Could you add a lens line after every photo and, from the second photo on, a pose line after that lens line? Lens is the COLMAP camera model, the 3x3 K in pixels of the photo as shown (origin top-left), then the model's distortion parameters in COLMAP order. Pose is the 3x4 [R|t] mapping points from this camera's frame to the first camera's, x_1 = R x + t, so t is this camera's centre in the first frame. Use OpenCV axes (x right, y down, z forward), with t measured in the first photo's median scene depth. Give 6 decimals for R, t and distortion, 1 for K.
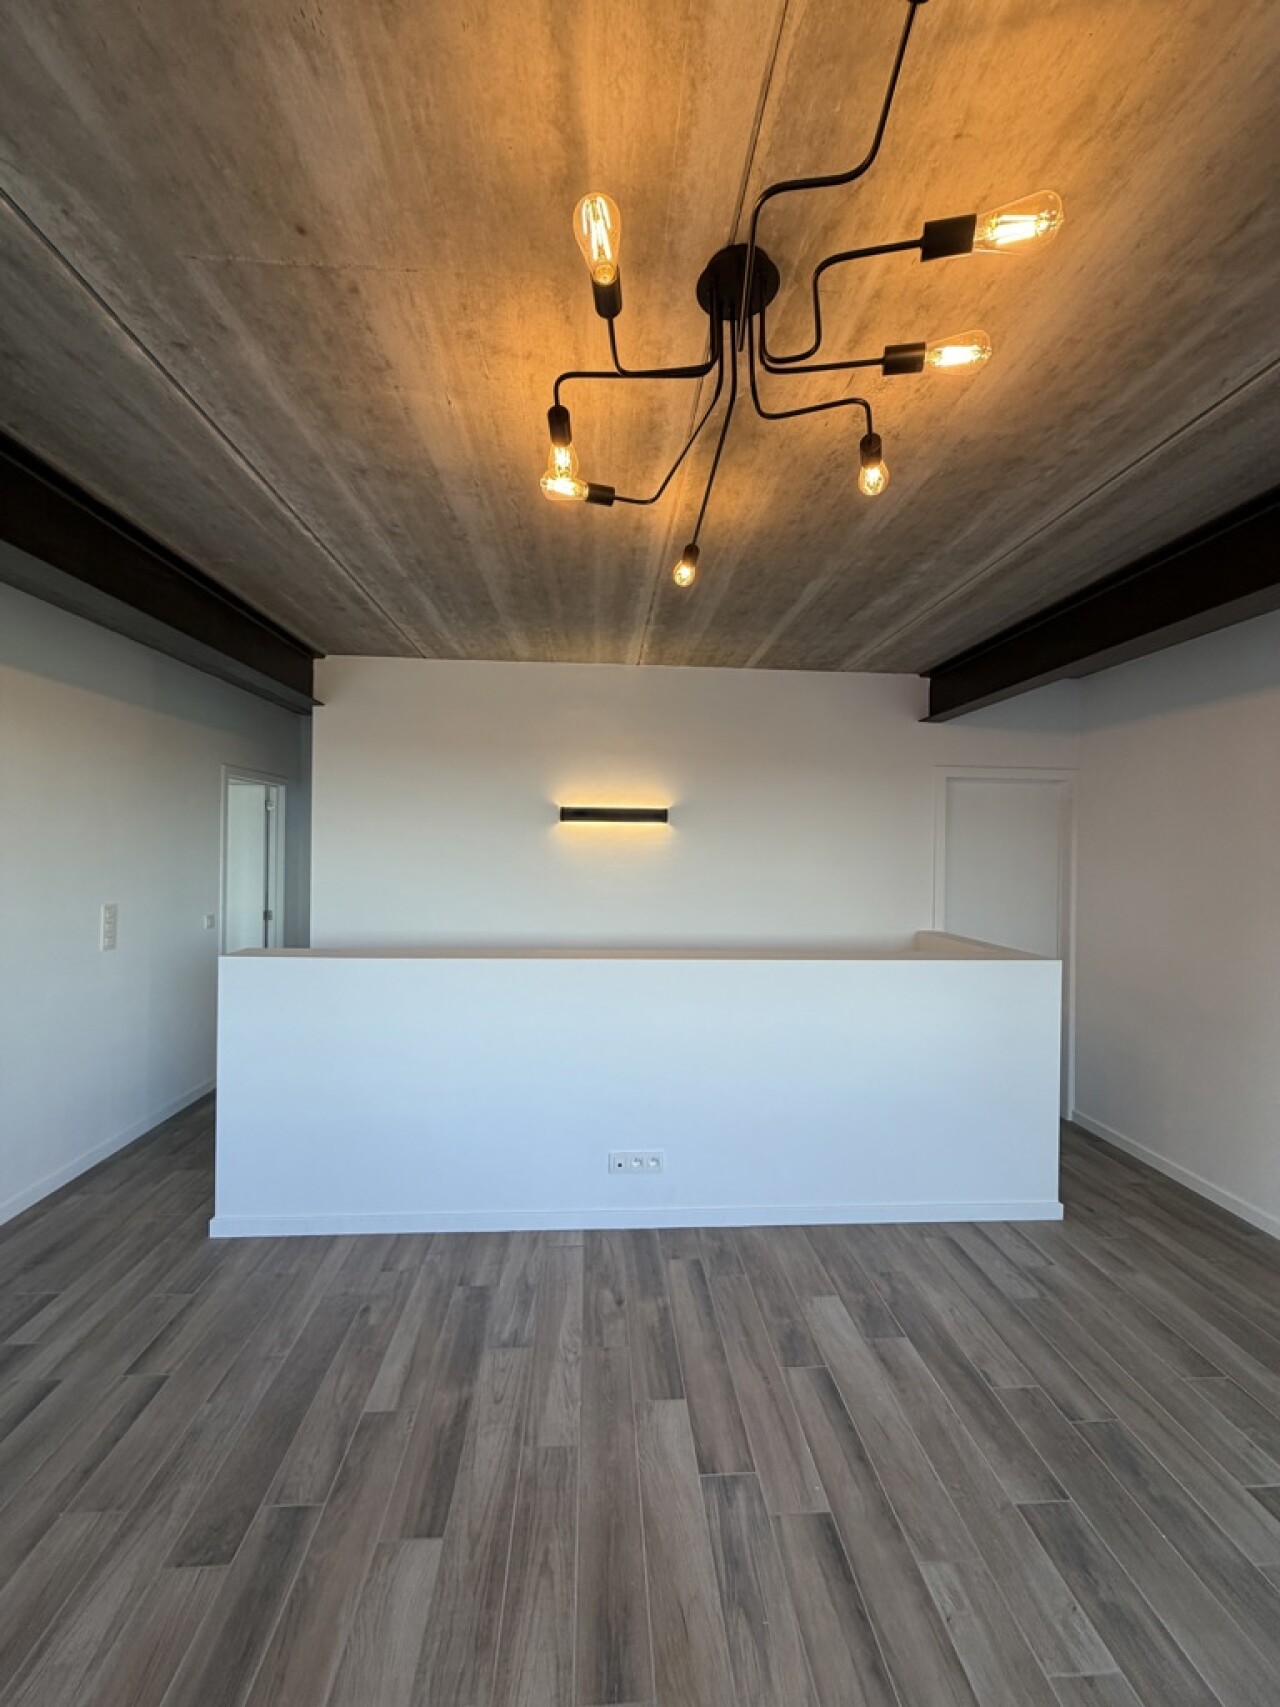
lens RADIAL K [[679.3, 0, 636.3], [0, 679.3, 846.8], [0, 0, 1]] dist [-0.001427, 0.000211]
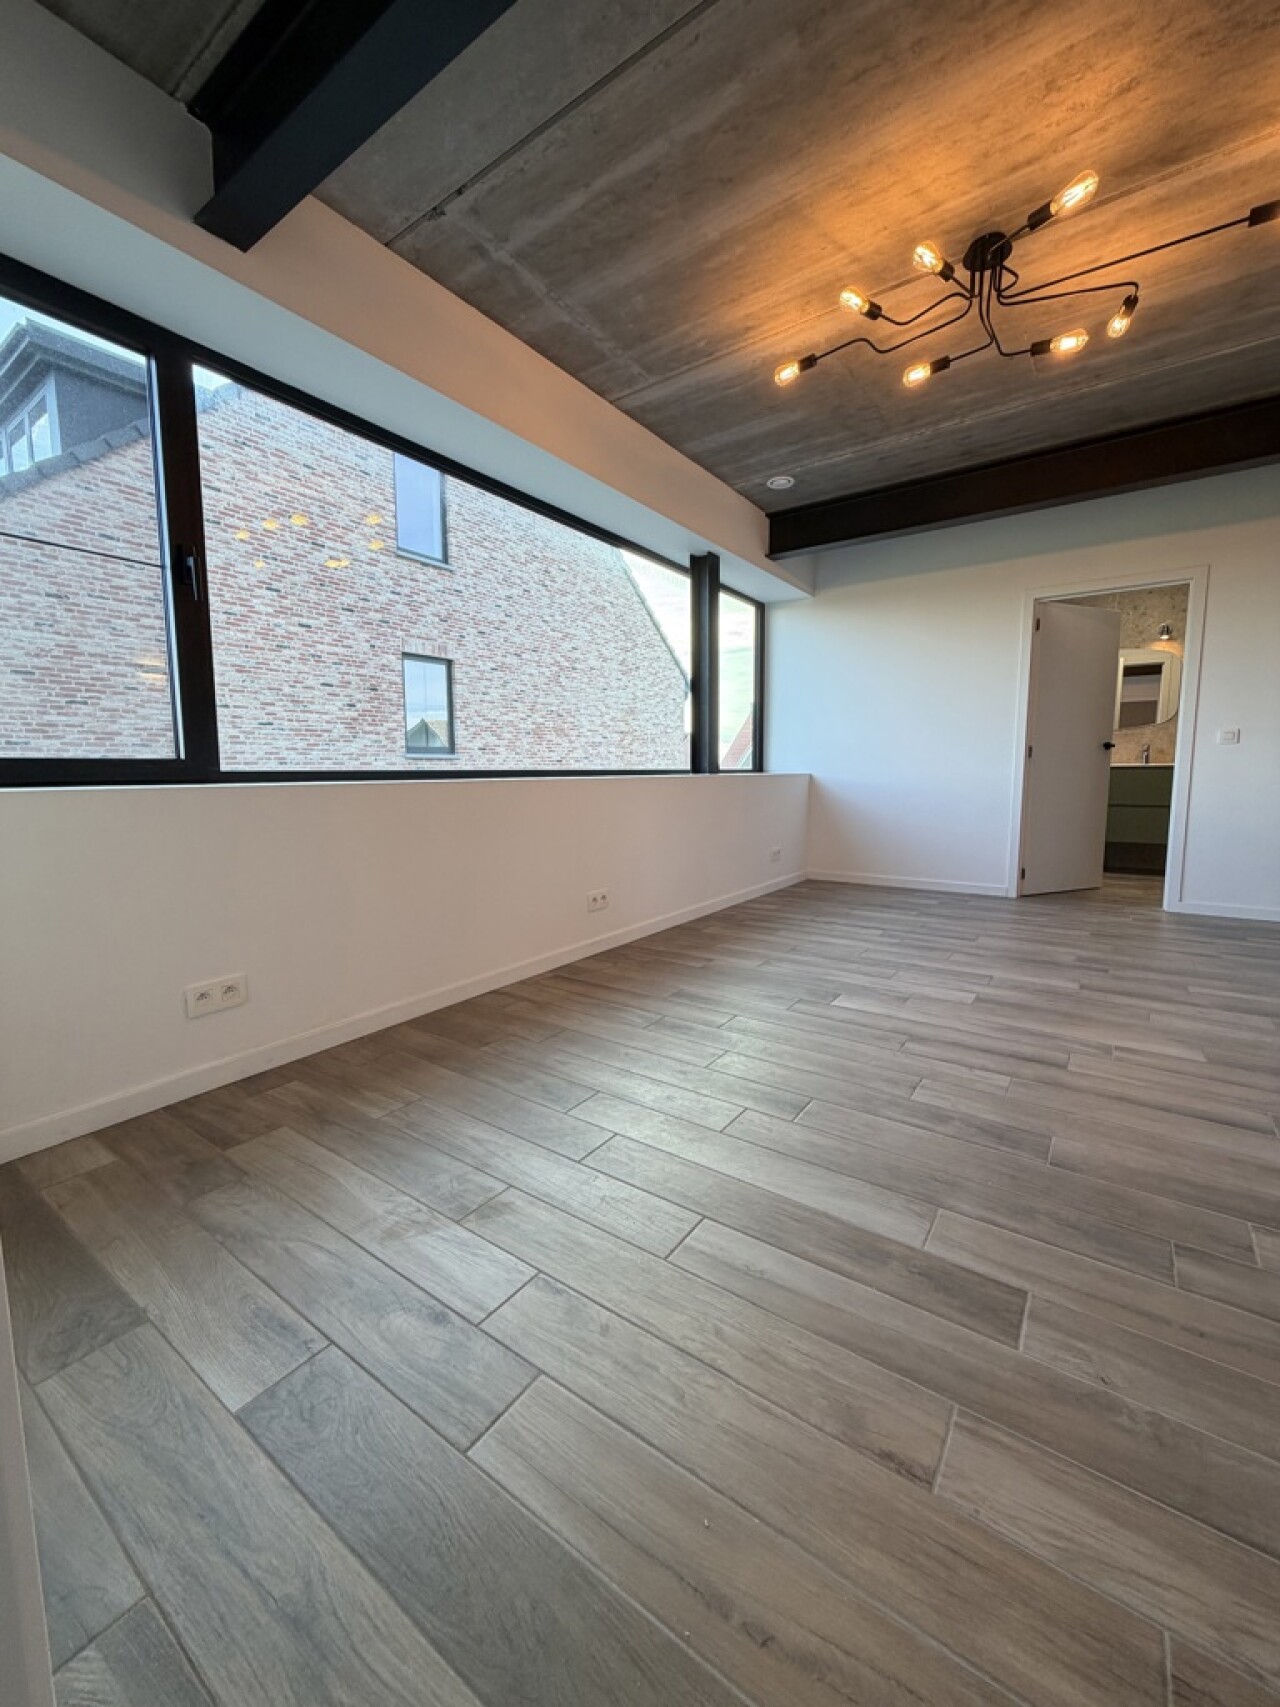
lens RADIAL K [[679.3, 0, 642.1], [0, 679.3, 848.0], [0, 0, 1]] dist [-0.001427, 0.000211]
pose [[-0.630407, 0.079982, -0.772133, 1.473430], [0.001587, 0.994808, 0.101753, 0.379131], [0.776263, 0.062920, -0.627261, 0.985999]]
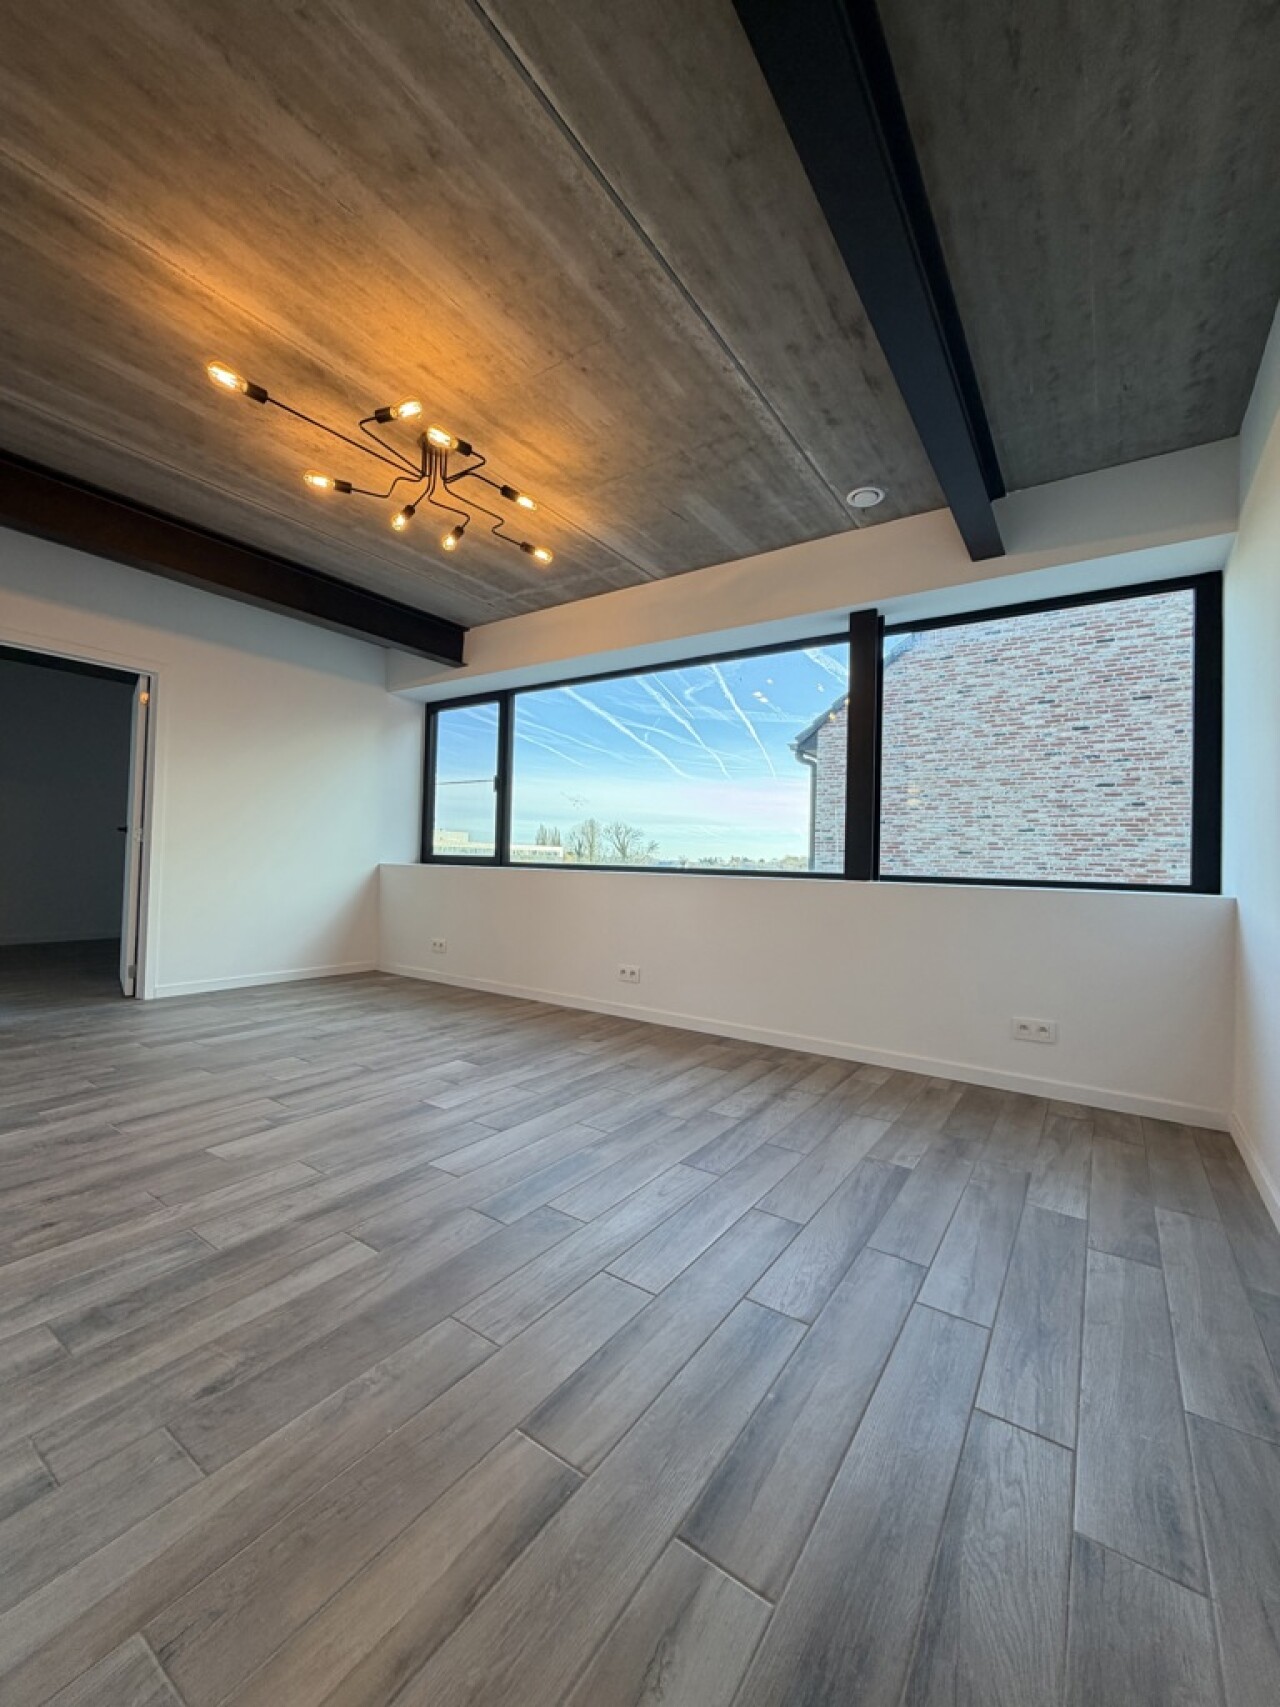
lens RADIAL K [[679.3, 0, 635.3], [0, 679.3, 848.6], [0, 0, 1]] dist [-0.001427, 0.000211]
pose [[-0.781043, -0.022751, 0.624063, -1.160143], [-0.042269, 0.998970, -0.016482, 0.333165], [-0.623045, -0.039251, -0.781200, 1.476945]]
